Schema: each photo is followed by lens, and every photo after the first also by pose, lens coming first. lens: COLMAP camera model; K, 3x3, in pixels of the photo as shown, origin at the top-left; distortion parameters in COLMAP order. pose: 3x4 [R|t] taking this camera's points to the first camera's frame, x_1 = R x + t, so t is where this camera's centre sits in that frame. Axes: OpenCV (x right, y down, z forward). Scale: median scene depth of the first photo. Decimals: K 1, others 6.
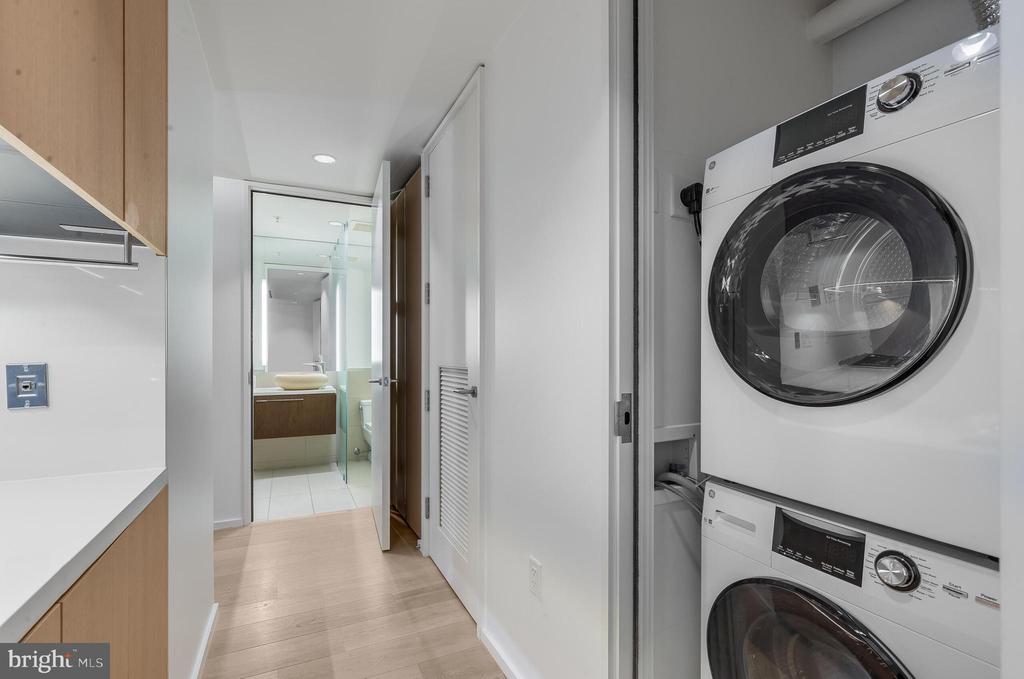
lens RADIAL K [[463.2, 0, 492.4], [0, 463.2, 351.5], [0, 0, 1]] dist [-0.000462, 0.000009]
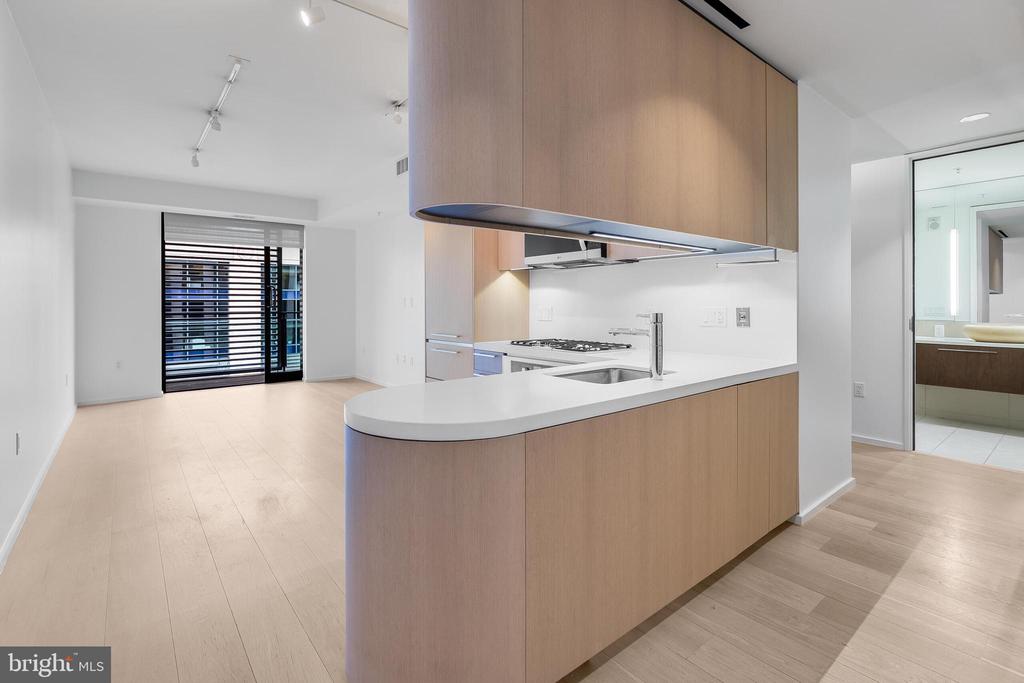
lens RADIAL K [[474.2, 0, 518.9], [0, 474.2, 300.5], [0, 0, 1]] dist [0.002288, 0.000397]
pose [[0.268996, -0.003924, -0.963133, 0.402567], [0.002428, 0.999991, -0.003396, -0.000936], [0.963138, -0.001425, 0.269003, -0.293162]]
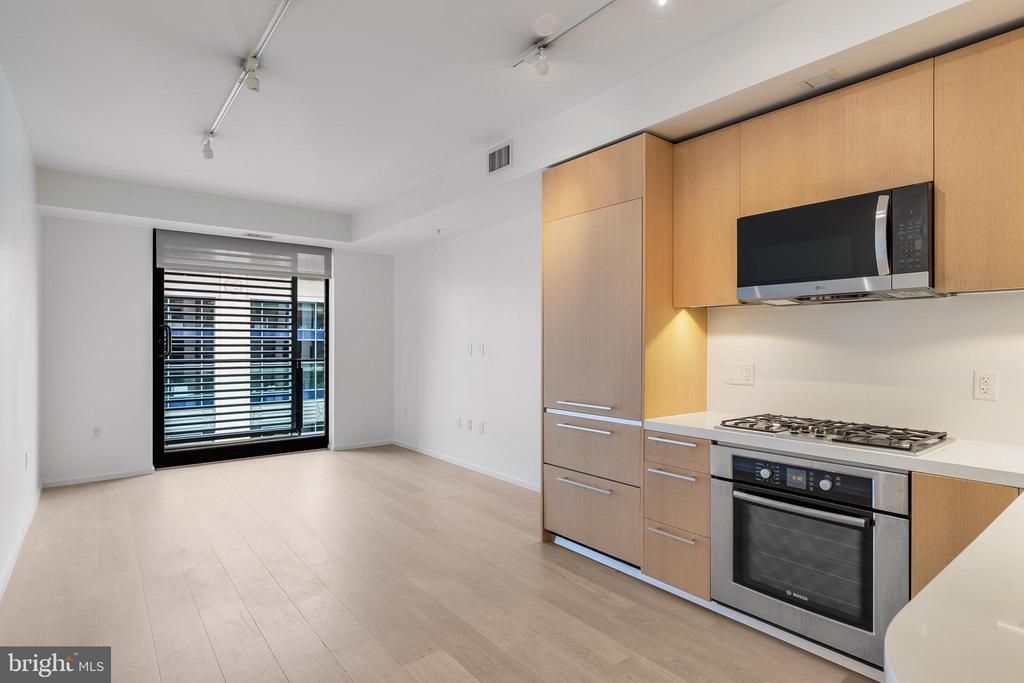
lens RADIAL K [[520.8, 0, 512.0], [0, 520.8, 341.5], [0, 0, 1]] dist [0.003596, -0.000618]
pose [[0.254098, 0.000504, -0.967178, -0.067611], [0.000161, 1.000000, 0.000563, -0.031014], [0.967179, -0.000299, 0.254098, -0.535148]]
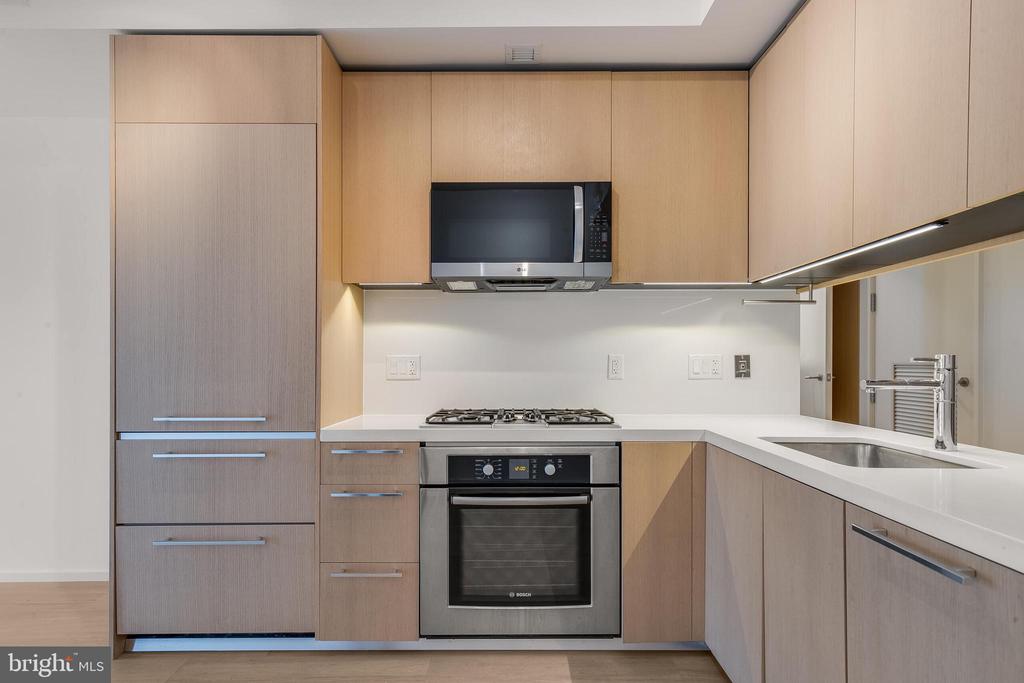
lens RADIAL K [[527.9, 0, 508.9], [0, 527.9, 361.5], [0, 0, 1]] dist [0.011500, 0.000384]
pose [[0.908563, 0.003133, -0.417737, -0.408560], [-0.001792, 0.999992, 0.003603, 0.020449], [0.417745, -0.002525, 0.908561, -0.597022]]
